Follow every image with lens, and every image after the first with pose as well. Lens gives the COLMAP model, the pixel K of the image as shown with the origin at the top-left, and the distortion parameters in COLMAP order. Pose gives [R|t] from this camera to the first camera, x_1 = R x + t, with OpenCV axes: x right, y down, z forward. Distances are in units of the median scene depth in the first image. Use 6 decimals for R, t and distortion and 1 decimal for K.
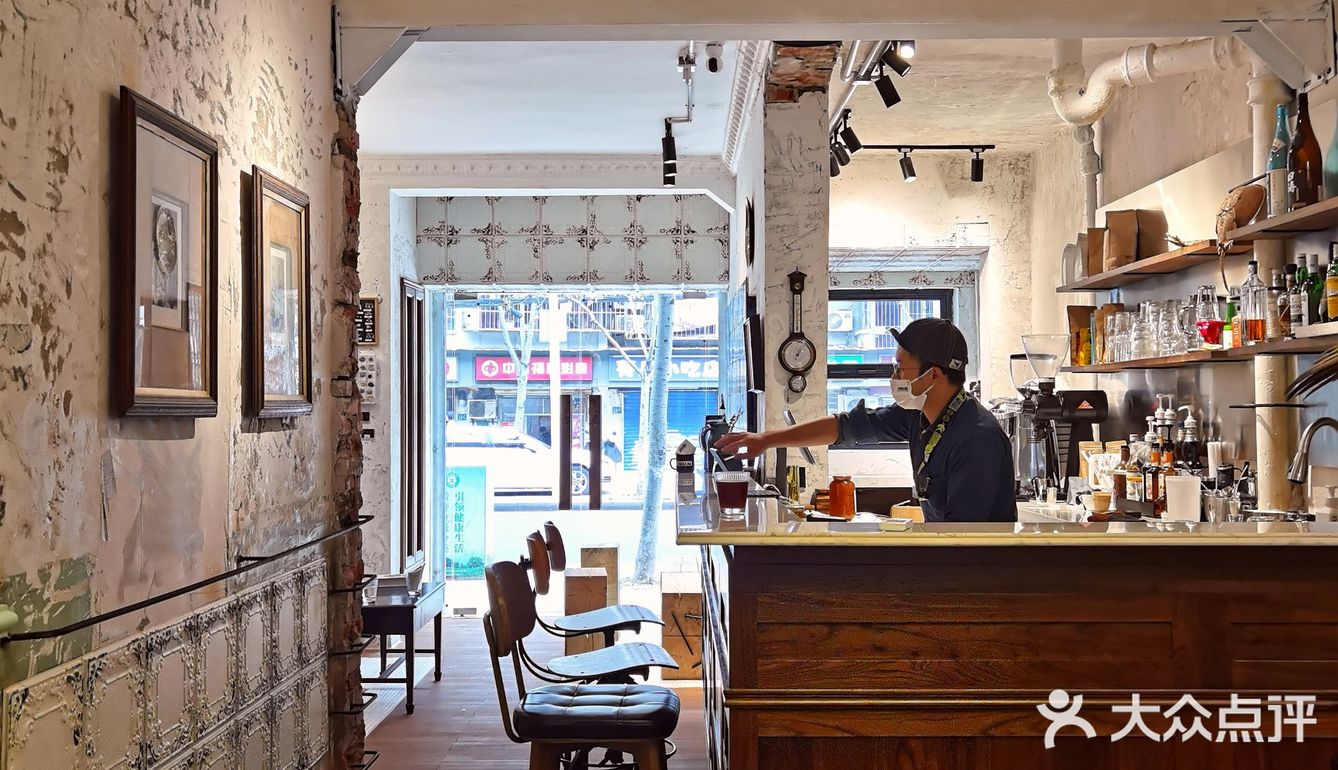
lens RADIAL K [[1506.1, 0, 669.0], [0, 1506.1, 385.0], [0, 0, 1]] dist [0.009435, 0.036234]
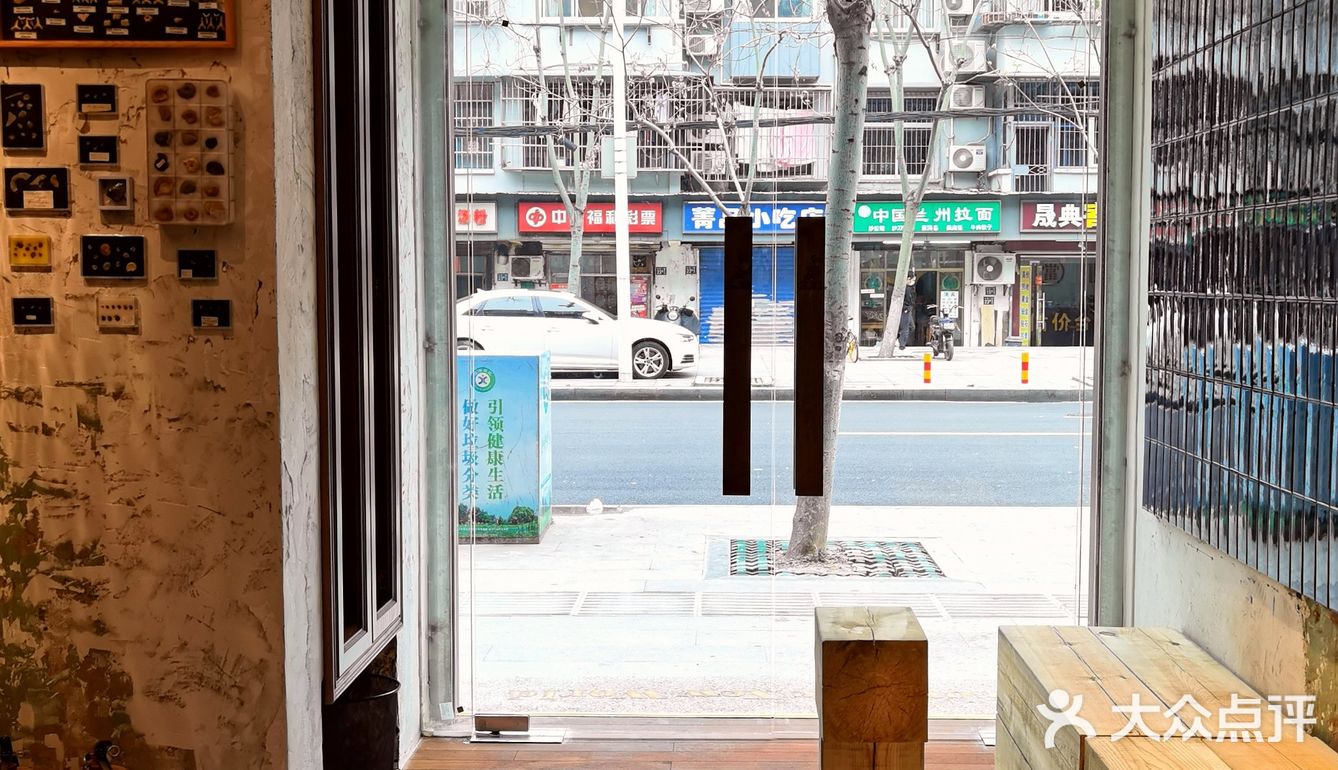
lens RADIAL K [[1506.1, 0, 669.0], [0, 1506.1, 385.0], [0, 0, 1]] dist [0.009435, 0.036234]
pose [[0.999606, 0.004333, -0.027744, -0.025550], [-0.001785, 0.995831, 0.091196, 0.004999], [0.028024, -0.091110, 0.995446, 0.194602]]
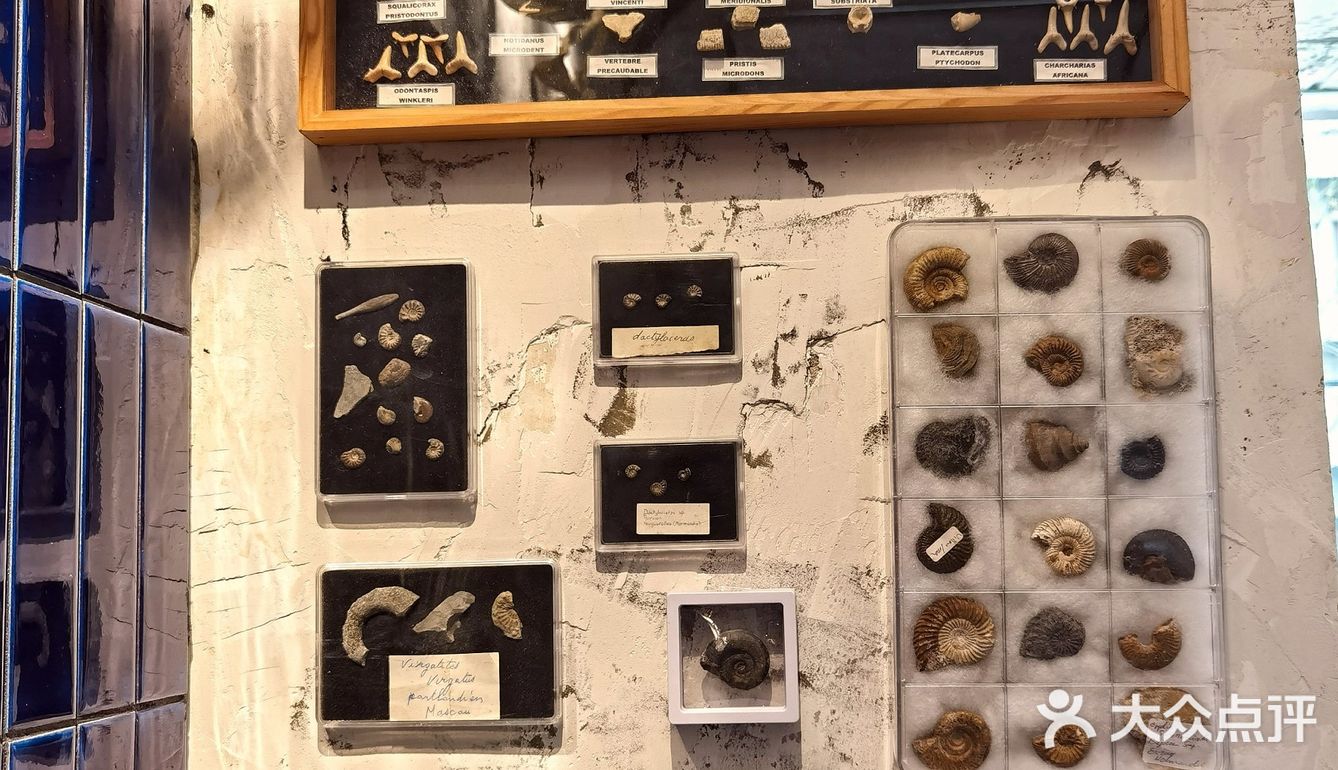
lens RADIAL K [[1506.1, 0, 669.0], [0, 1506.1, 385.0], [0, 0, 1]] dist [0.009435, 0.036234]
pose [[0.998051, -0.027322, -0.056106, -0.064538], [0.021528, 0.994613, -0.101395, -0.000526], [0.058574, 0.099989, 0.993263, 0.267584]]
